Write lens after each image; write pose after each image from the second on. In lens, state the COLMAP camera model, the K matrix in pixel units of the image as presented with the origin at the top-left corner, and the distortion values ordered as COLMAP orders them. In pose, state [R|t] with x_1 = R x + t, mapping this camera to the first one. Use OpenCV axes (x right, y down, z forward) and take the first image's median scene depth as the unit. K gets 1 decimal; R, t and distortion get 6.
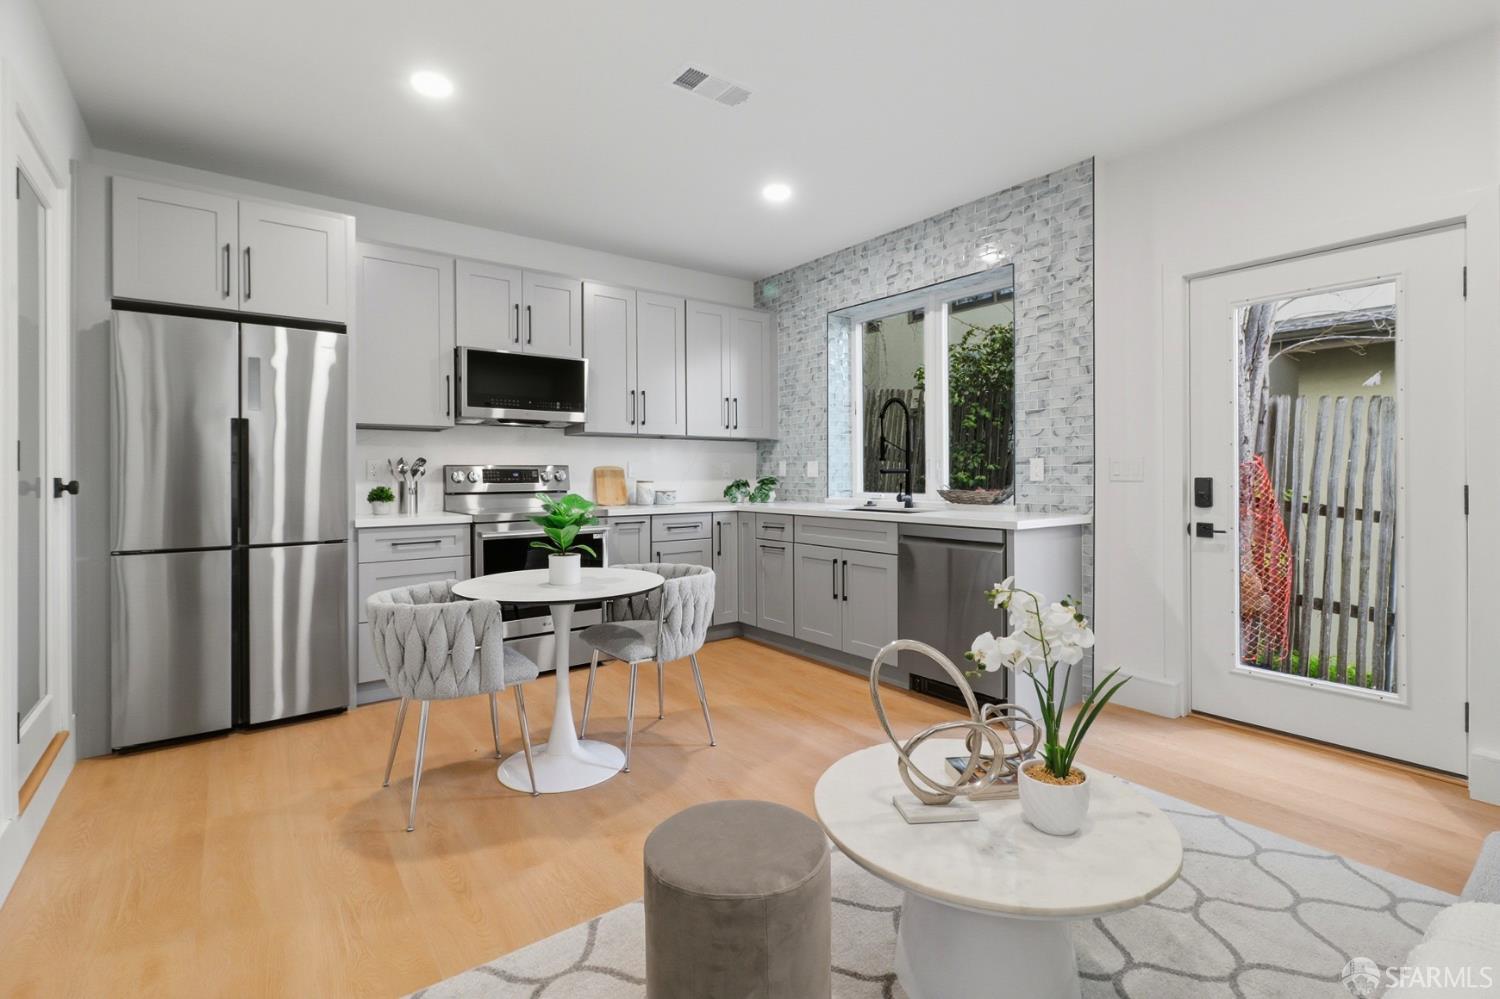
lens RADIAL K [[704.8, 0, 754.6], [0, 704.8, 467.4], [0, 0, 1]] dist [0.000915, -0.000187]
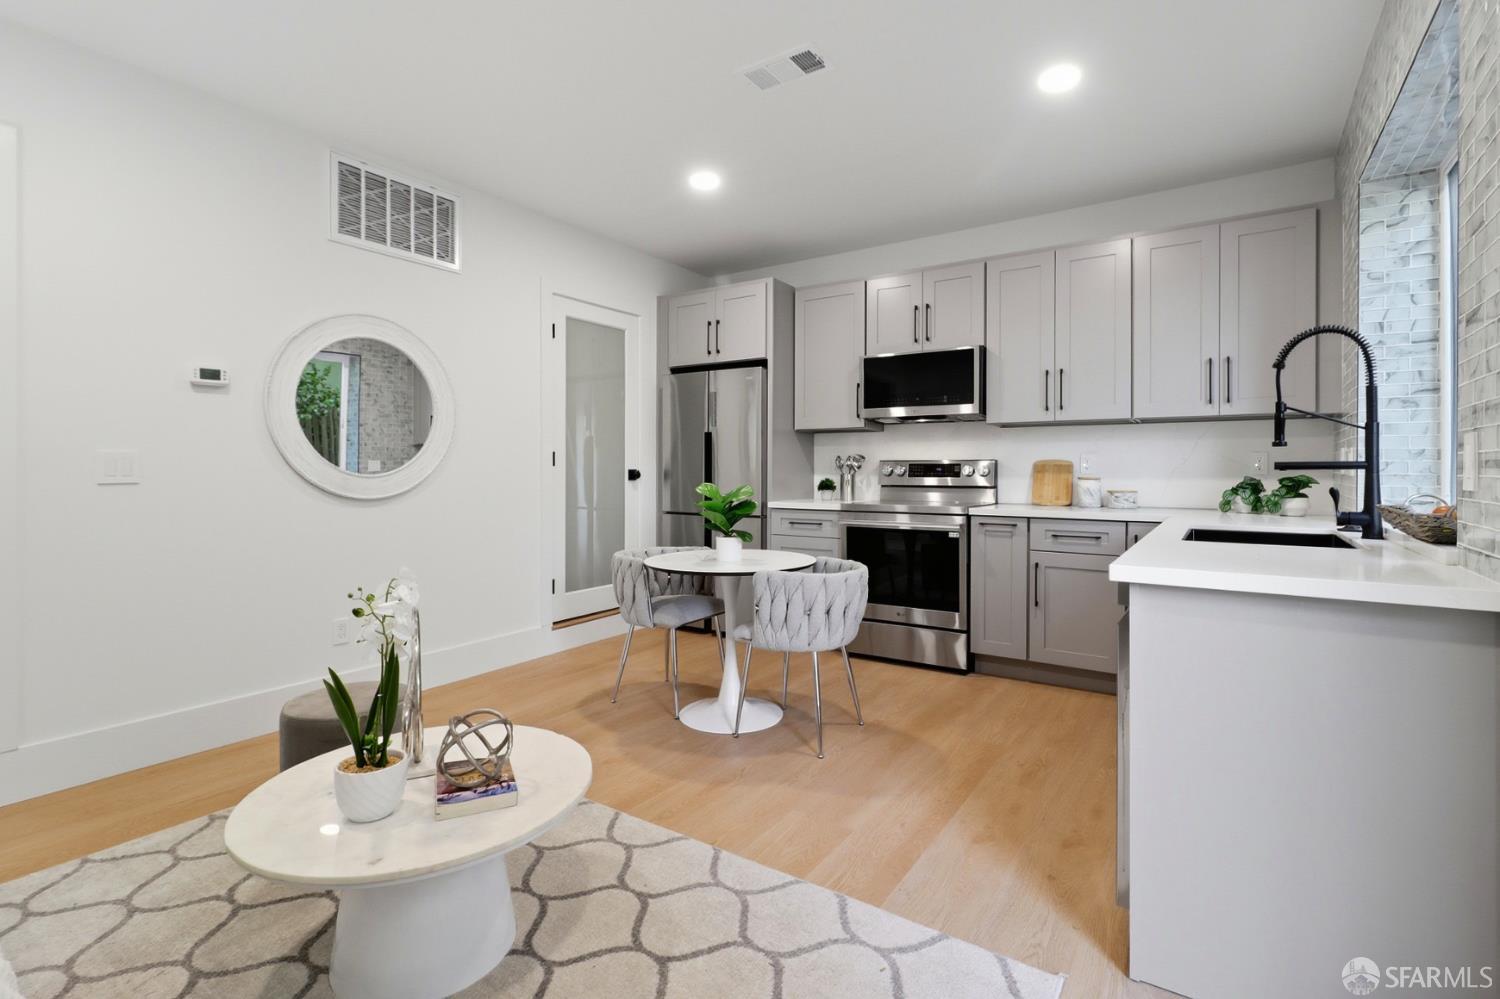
lens RADIAL K [[704.8, 0, 754.6], [0, 704.8, 467.4], [0, 0, 1]] dist [0.000915, -0.000187]
pose [[0.315327, 0.001836, -0.948981, 0.574652], [0.006342, 0.999972, 0.004042, 0.001710], [0.948962, -0.007294, 0.315306, 0.442252]]
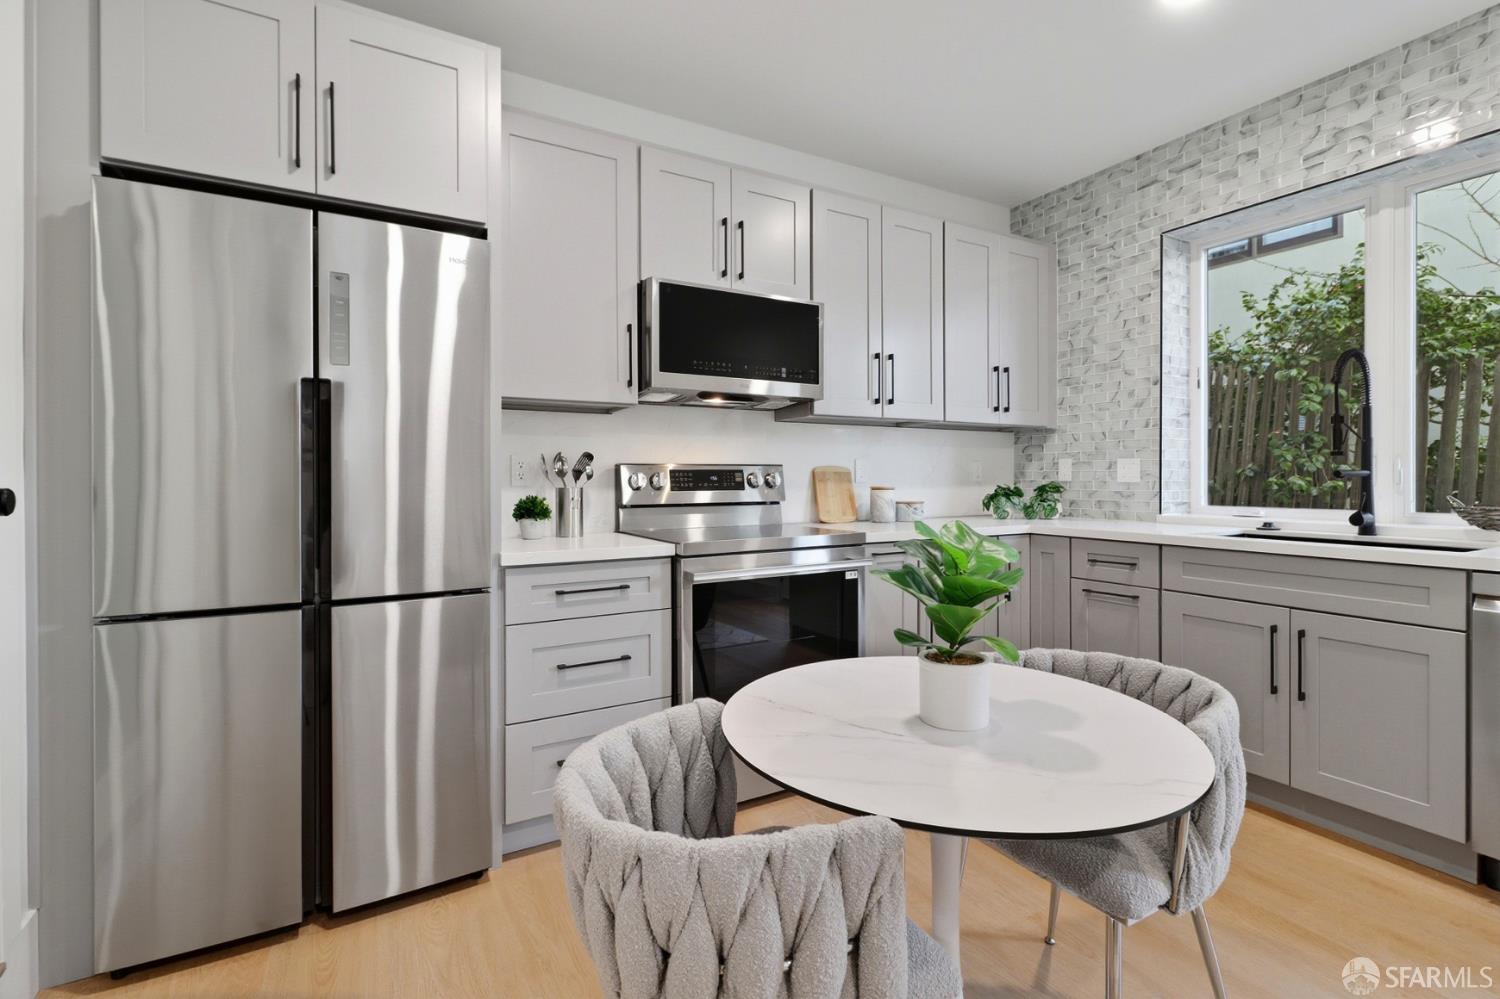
lens RADIAL K [[696.2, 0, 748.0], [0, 696.2, 471.9], [0, 0, 1]] dist [0.001883, -0.000038]
pose [[0.990373, 0.001067, -0.138423, -0.224395], [-0.000855, 0.999998, 0.001597, 0.003494], [0.138424, -0.001463, 0.990372, 0.359438]]
